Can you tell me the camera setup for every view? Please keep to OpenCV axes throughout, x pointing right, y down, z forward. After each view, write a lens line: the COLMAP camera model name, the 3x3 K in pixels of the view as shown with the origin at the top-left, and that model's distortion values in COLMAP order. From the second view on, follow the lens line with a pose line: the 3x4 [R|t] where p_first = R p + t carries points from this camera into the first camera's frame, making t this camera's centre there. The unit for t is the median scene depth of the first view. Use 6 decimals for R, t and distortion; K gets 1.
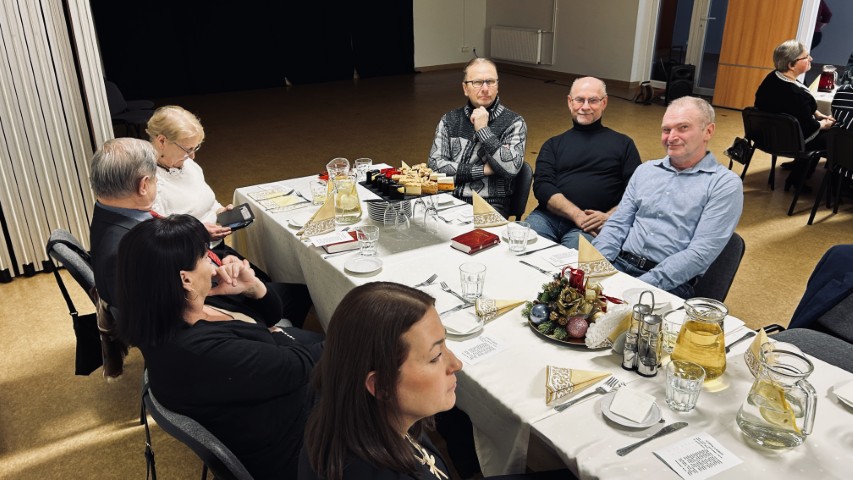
lens RADIAL K [[648.9, 0, 419.4], [0, 648.9, 240.6], [0, 0, 1]] dist [0.055037, -0.082308]
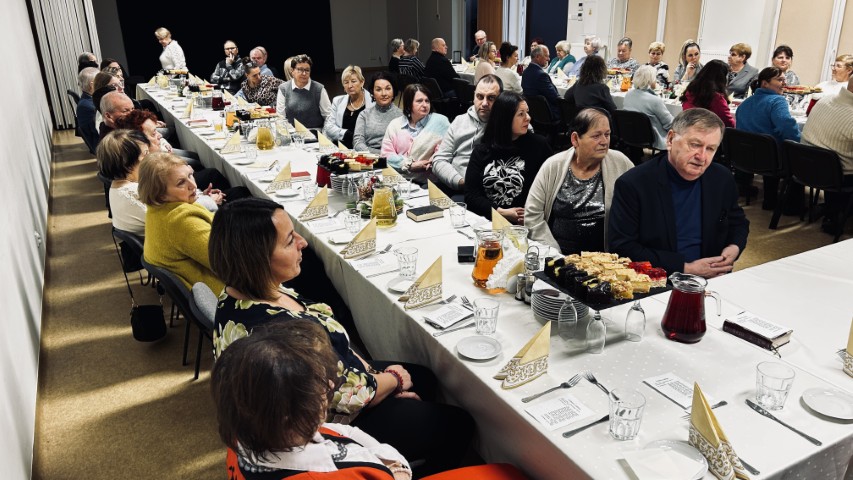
lens RADIAL K [[635.5, 0, 426.5], [0, 635.5, 240.0], [0, 0, 1]] dist [0.073693, -0.093540]
pose [[0.997483, 0.025454, -0.066180, 1.131454], [-0.027613, 0.999109, -0.031916, 0.635192], [0.065308, 0.033663, 0.997297, -1.634696]]
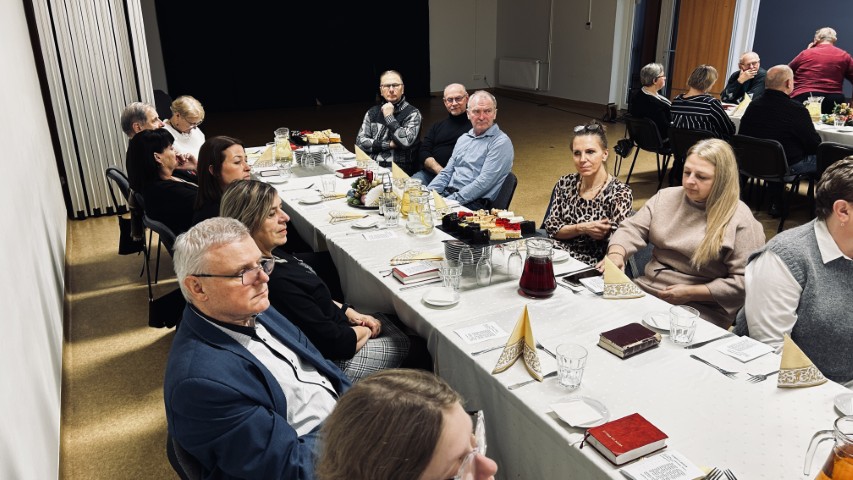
lens RADIAL K [[643.5, 0, 424.4], [0, 643.5, 242.4], [0, 0, 1]] dist [0.075119, -0.092017]
pose [[0.996086, 0.033010, -0.081995, 0.307181], [-0.036584, 0.998427, -0.042477, 0.179079], [0.080464, 0.045310, 0.995727, -0.470194]]
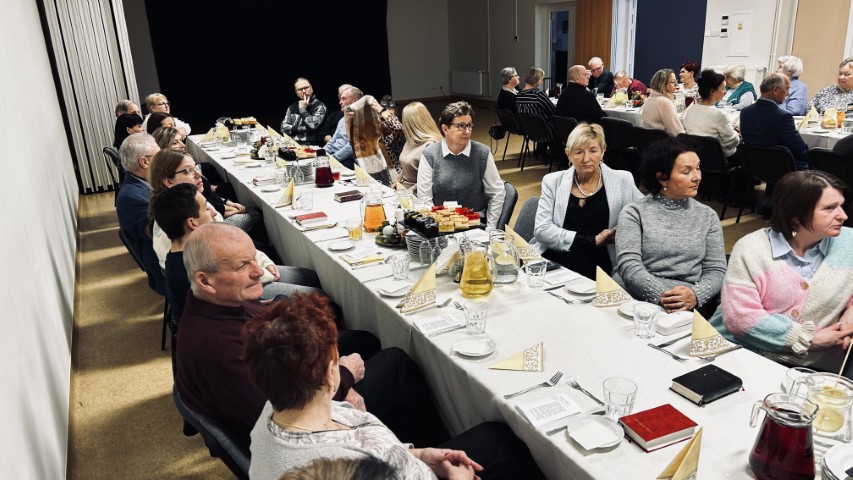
lens RADIAL K [[643.5, 0, 424.4], [0, 643.5, 242.4], [0, 0, 1]] dist [0.075119, -0.092017]
pose [[0.994628, 0.003775, -0.103441, 0.711035], [-0.010623, 0.997781, -0.065731, 0.398419], [0.102963, 0.066476, 0.992461, -1.033103]]
